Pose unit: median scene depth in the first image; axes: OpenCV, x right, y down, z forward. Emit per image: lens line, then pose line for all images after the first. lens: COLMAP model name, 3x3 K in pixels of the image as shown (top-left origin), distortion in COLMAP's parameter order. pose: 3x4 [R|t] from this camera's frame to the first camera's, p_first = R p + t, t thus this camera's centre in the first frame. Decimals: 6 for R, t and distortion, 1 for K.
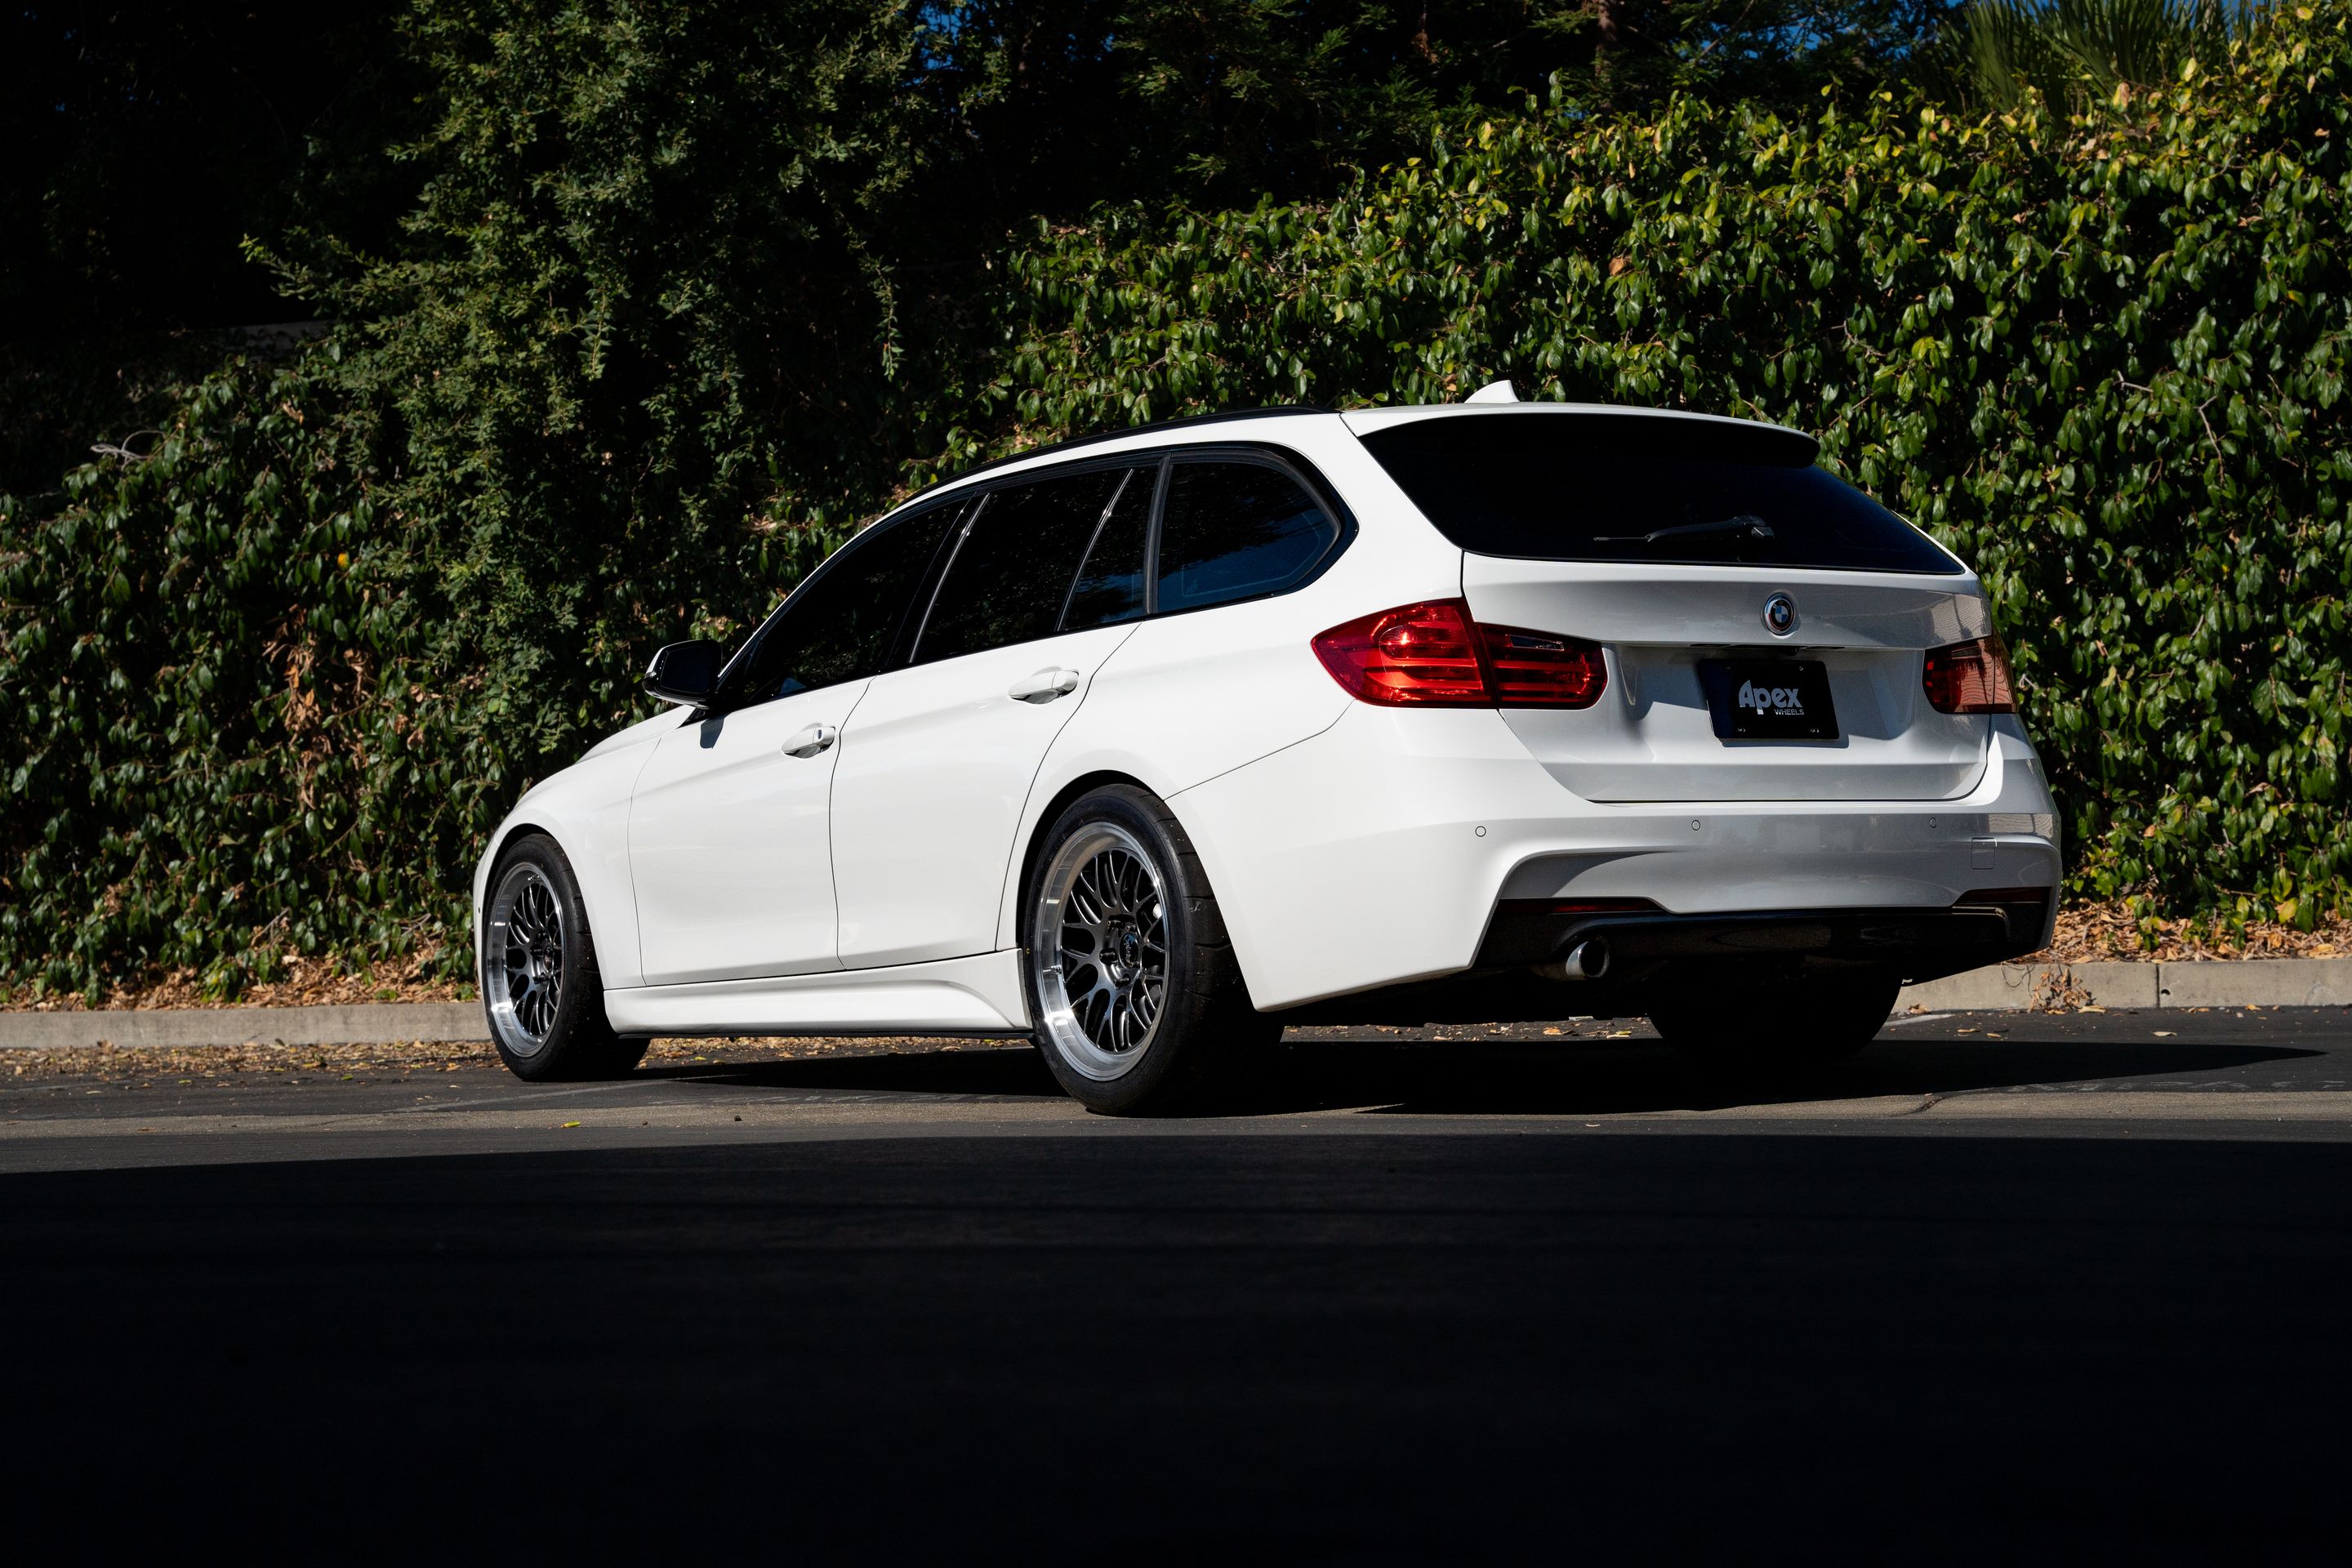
lens RADIAL K [[3748.4, 0, 1188.5], [0, 3748.4, 785.5], [0, 0, 1]] dist [0.196087, 0.000000]
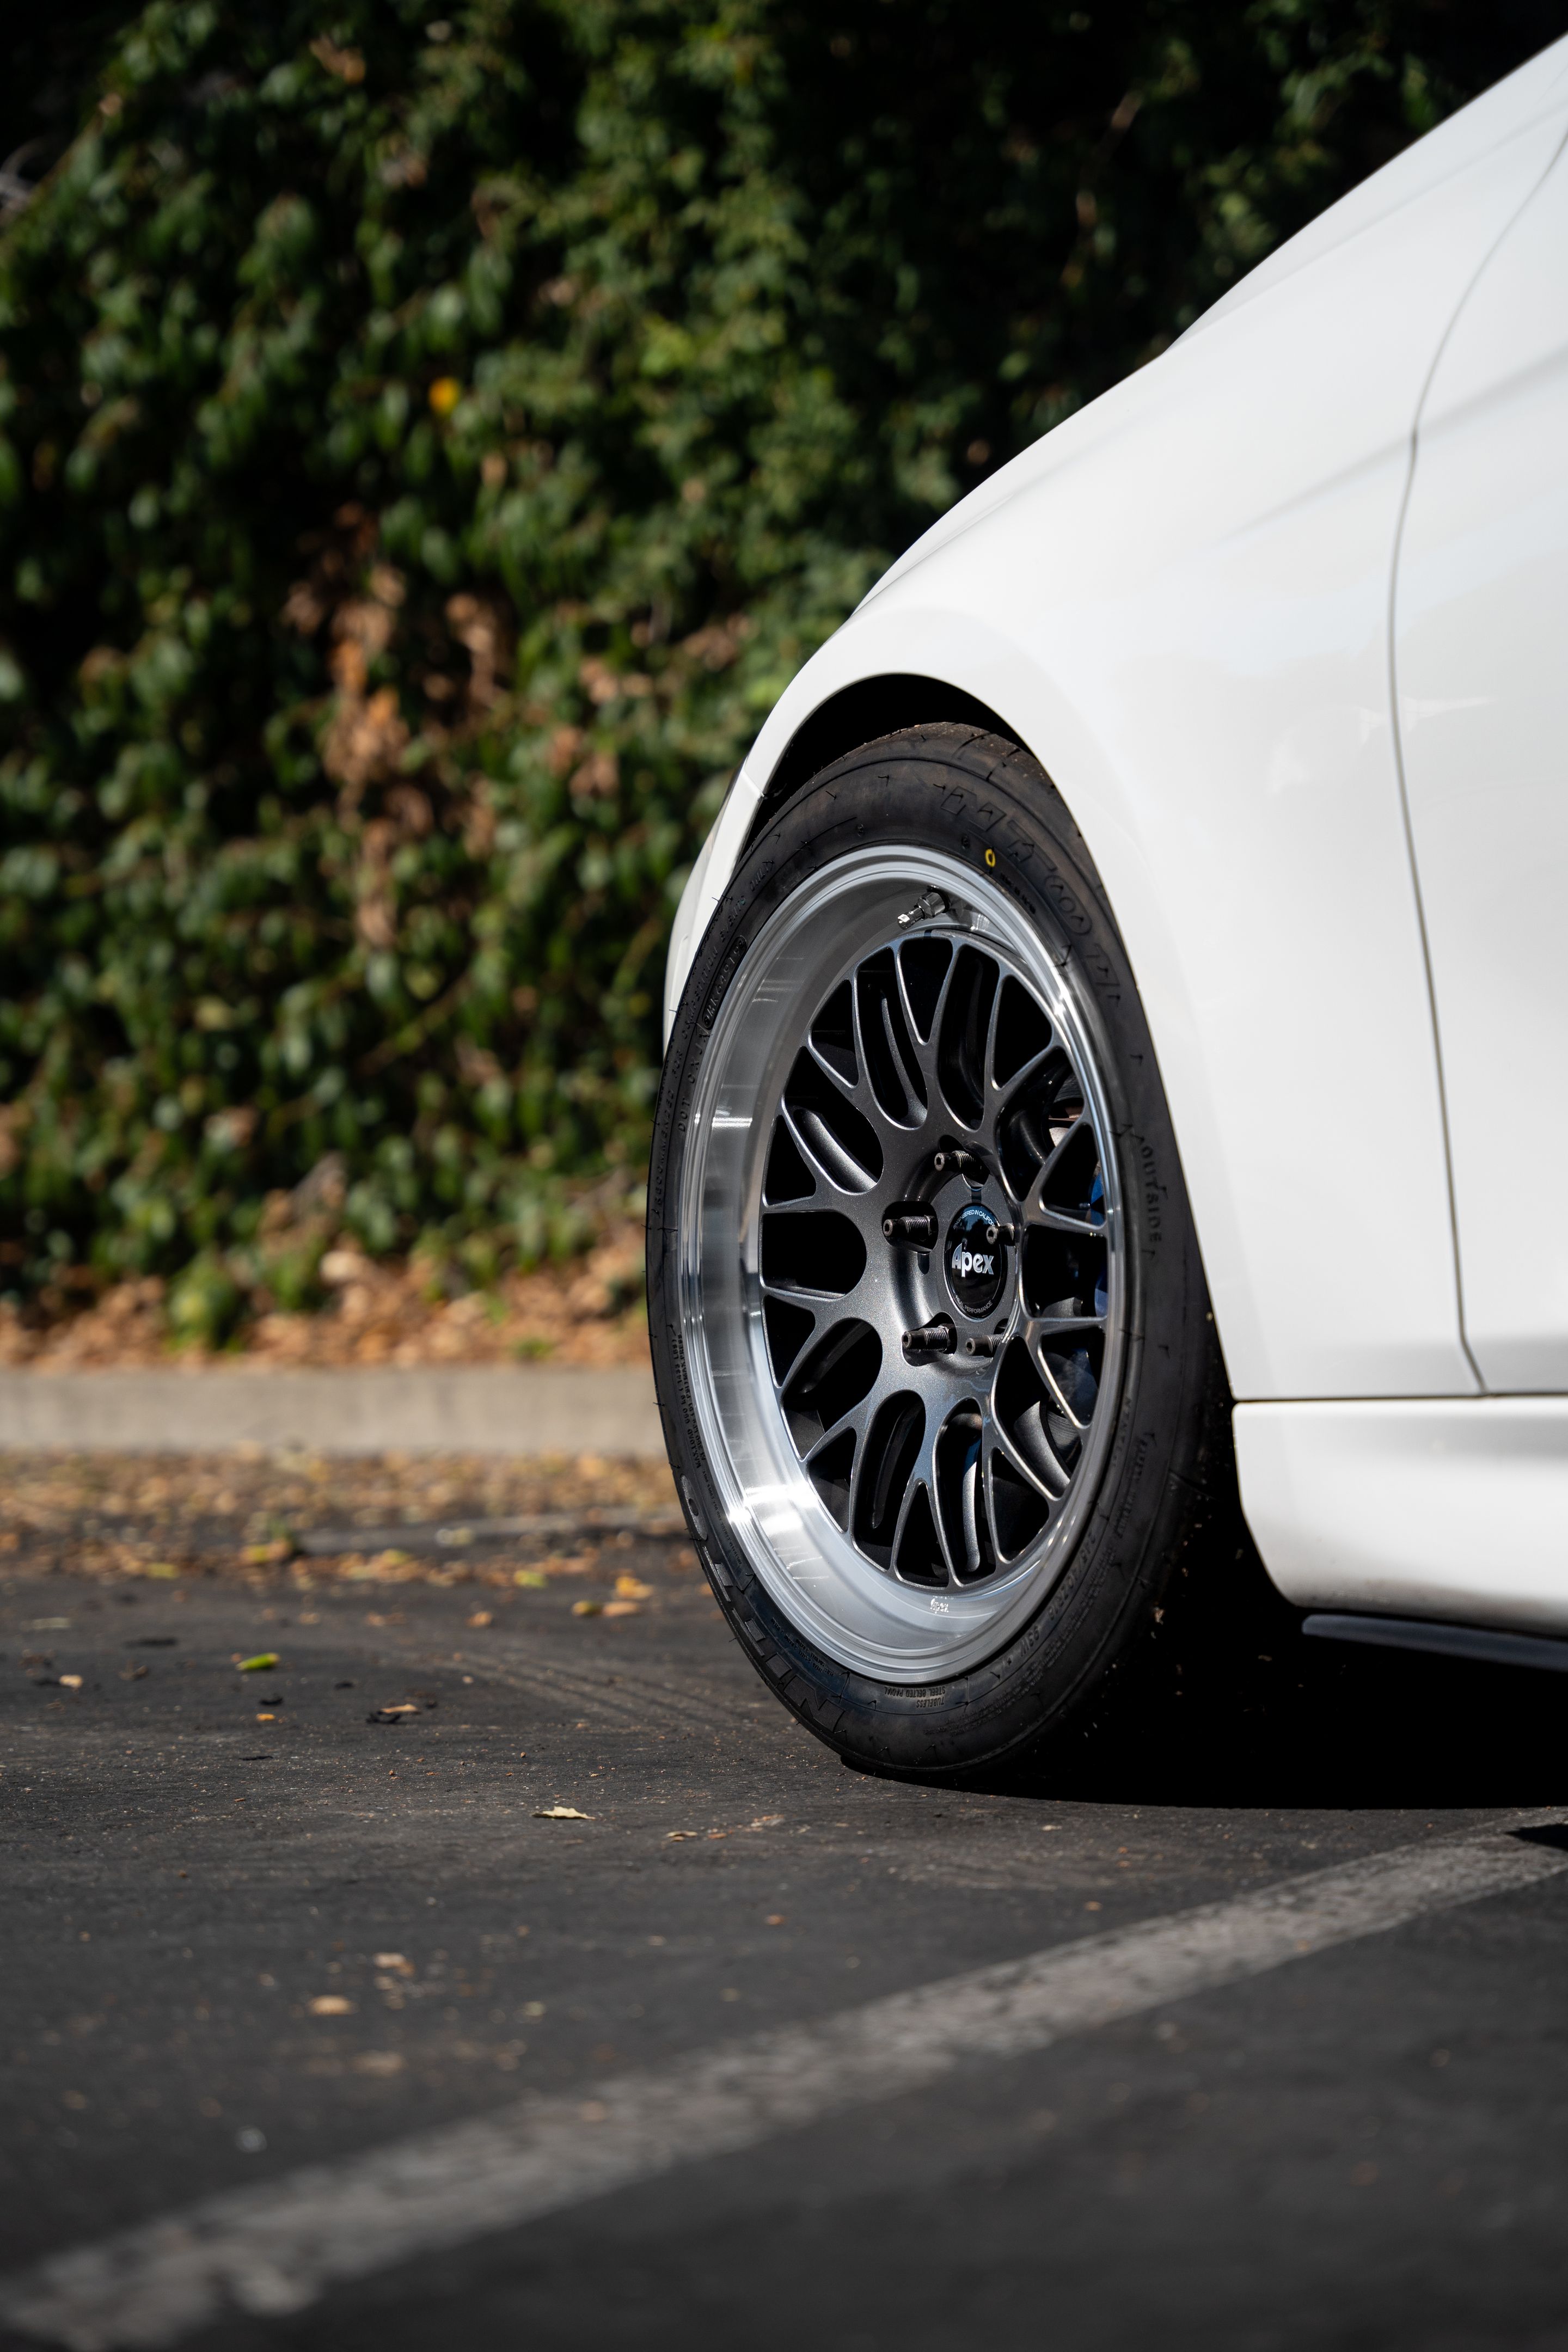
lens RADIAL K [[4681.4, 0, 765.1], [0, 4681.4, 1166.2], [0, 0, 1]] dist [0.329009, 0.000000]
pose [[0.983270, 0.008170, -0.181971, -0.084480], [-0.004500, 0.999778, 0.020576, 0.022491], [0.182098, -0.019413, 0.983089, 0.465116]]
